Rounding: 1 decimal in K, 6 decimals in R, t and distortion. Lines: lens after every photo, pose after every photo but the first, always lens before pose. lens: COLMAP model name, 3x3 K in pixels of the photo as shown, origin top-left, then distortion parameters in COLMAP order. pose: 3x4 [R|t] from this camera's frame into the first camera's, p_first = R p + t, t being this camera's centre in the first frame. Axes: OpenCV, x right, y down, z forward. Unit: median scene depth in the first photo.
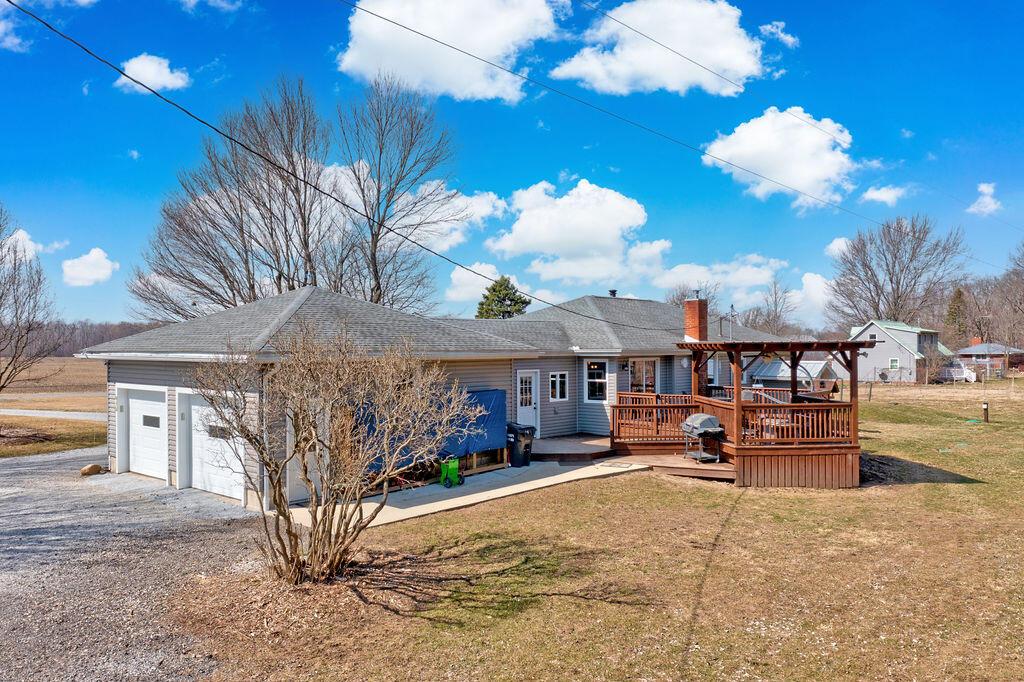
lens RADIAL K [[798.2, 0, 512.0], [0, 798.2, 341.0], [0, 0, 1]] dist [-0.038792, -0.000917]
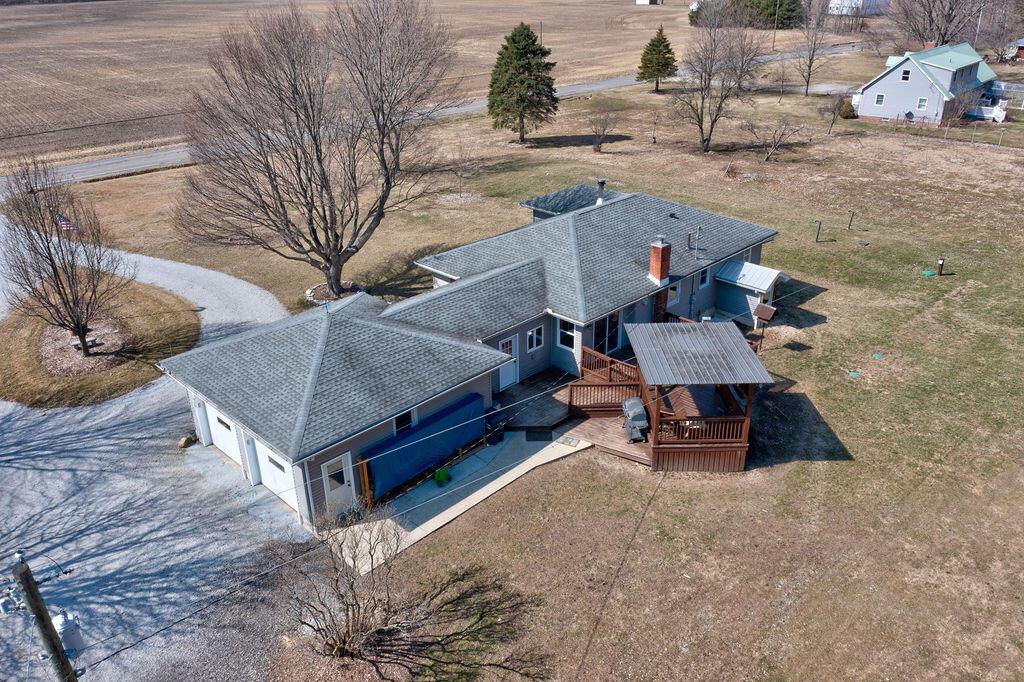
lens RADIAL K [[798.2, 0, 512.0], [0, 798.2, 341.0], [0, 0, 1]] dist [-0.038792, -0.000917]
pose [[0.998861, 0.012997, -0.045912, 0.079166], [0.008293, 0.900258, 0.435278, -0.478842], [0.046990, -0.435163, 0.899125, -0.115057]]
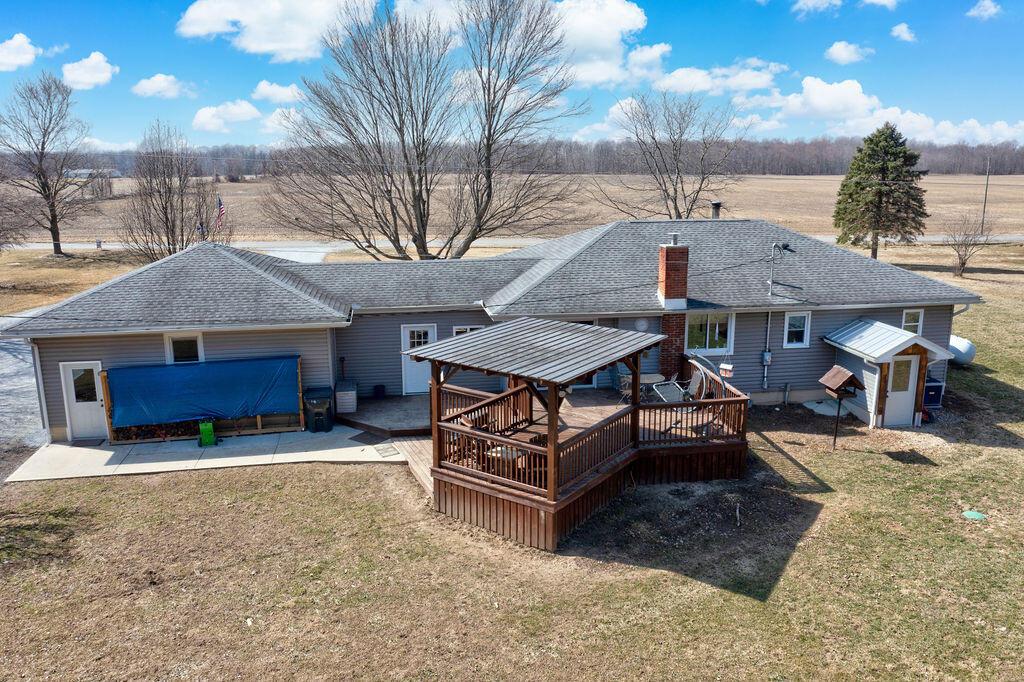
lens RADIAL K [[798.2, 0, 512.0], [0, 798.2, 341.0], [0, 0, 1]] dist [-0.038792, -0.000917]
pose [[0.779515, 0.143970, -0.609614, 0.672697], [0.001838, 0.972698, 0.232069, -0.162220], [0.626381, -0.182022, 0.757968, 0.315292]]
